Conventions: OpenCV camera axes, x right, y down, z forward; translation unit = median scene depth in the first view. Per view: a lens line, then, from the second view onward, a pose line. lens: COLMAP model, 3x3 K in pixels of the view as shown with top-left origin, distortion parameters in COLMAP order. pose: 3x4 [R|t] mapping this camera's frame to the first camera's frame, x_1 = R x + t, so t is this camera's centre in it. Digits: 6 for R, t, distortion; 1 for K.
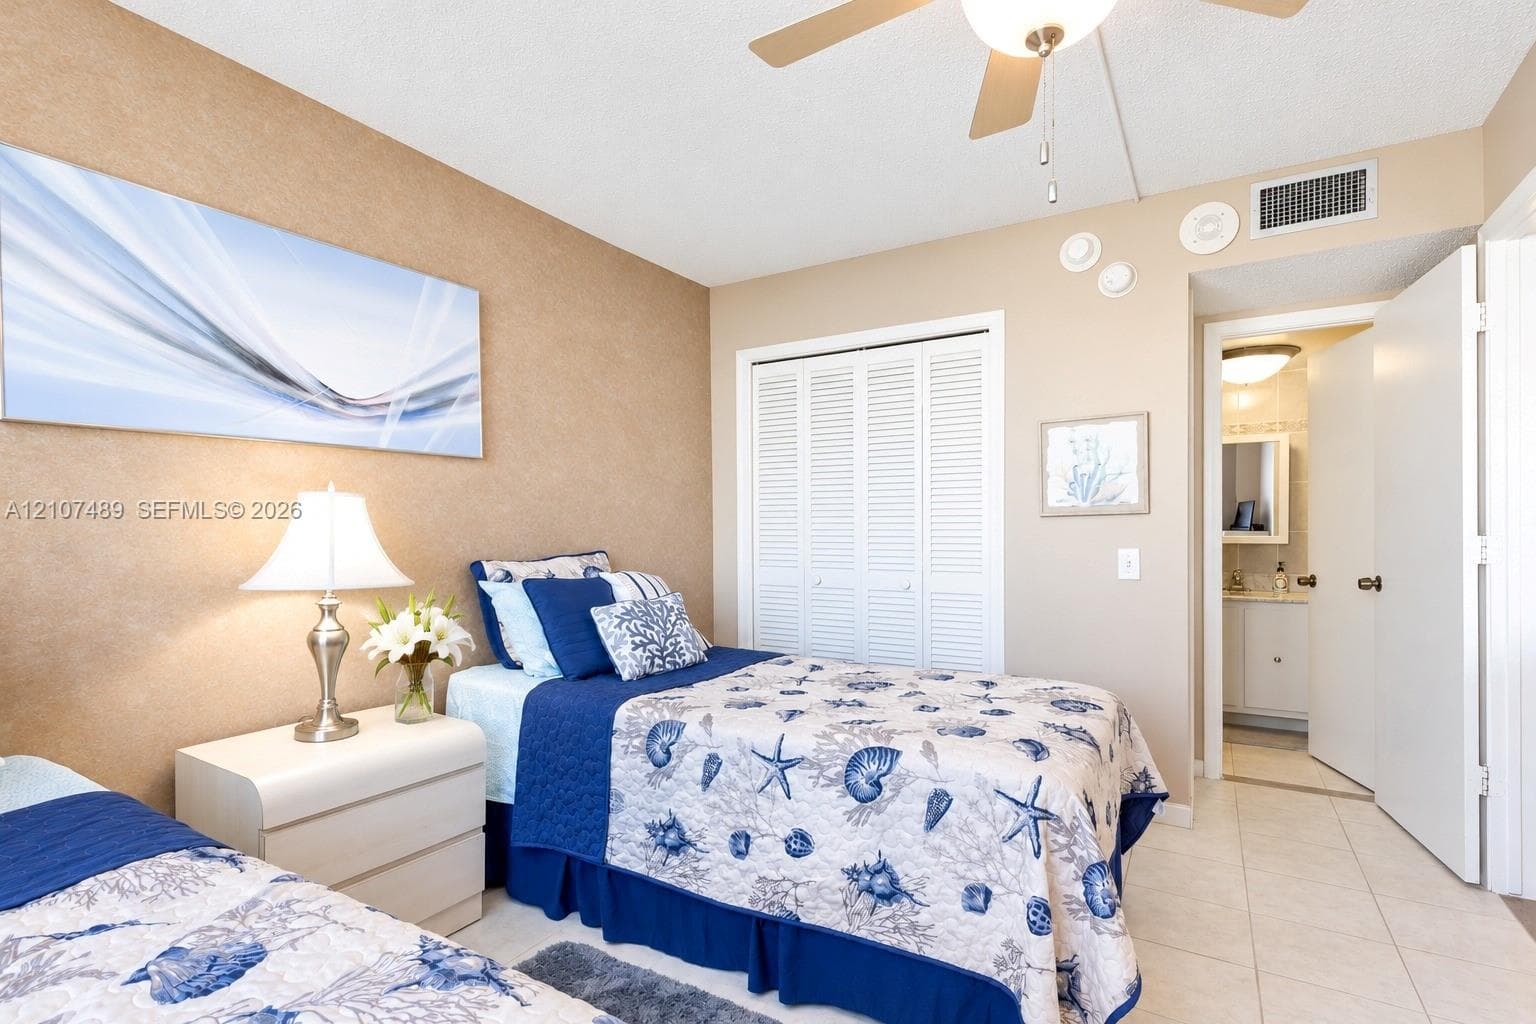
lens RADIAL K [[720.9, 0, 762.8], [0, 720.9, 520.2], [0, 0, 1]] dist [0.003794, 0.000019]
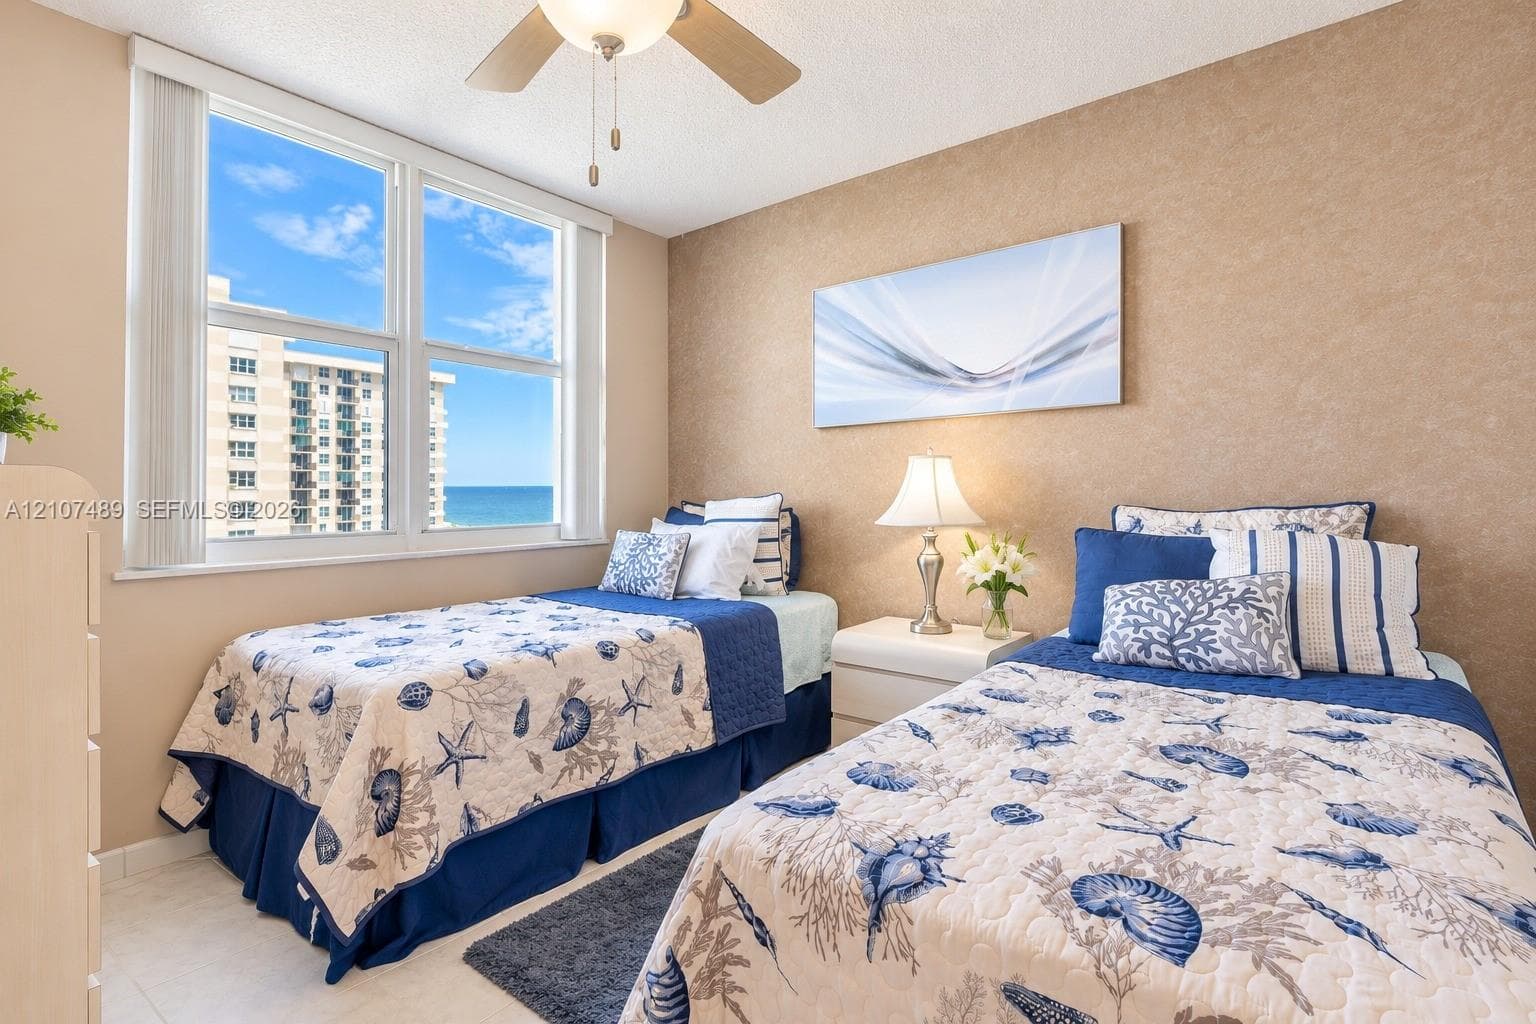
lens RADIAL K [[743.7, 0, 768.6], [0, 743.7, 489.4], [0, 0, 1]] dist [0.009642, 0.000197]
pose [[-0.102435, 0.002227, -0.994737, 0.759359], [0.019739, 0.999805, 0.000206, 0.024174], [0.994544, -0.019614, -0.102459, 0.773879]]
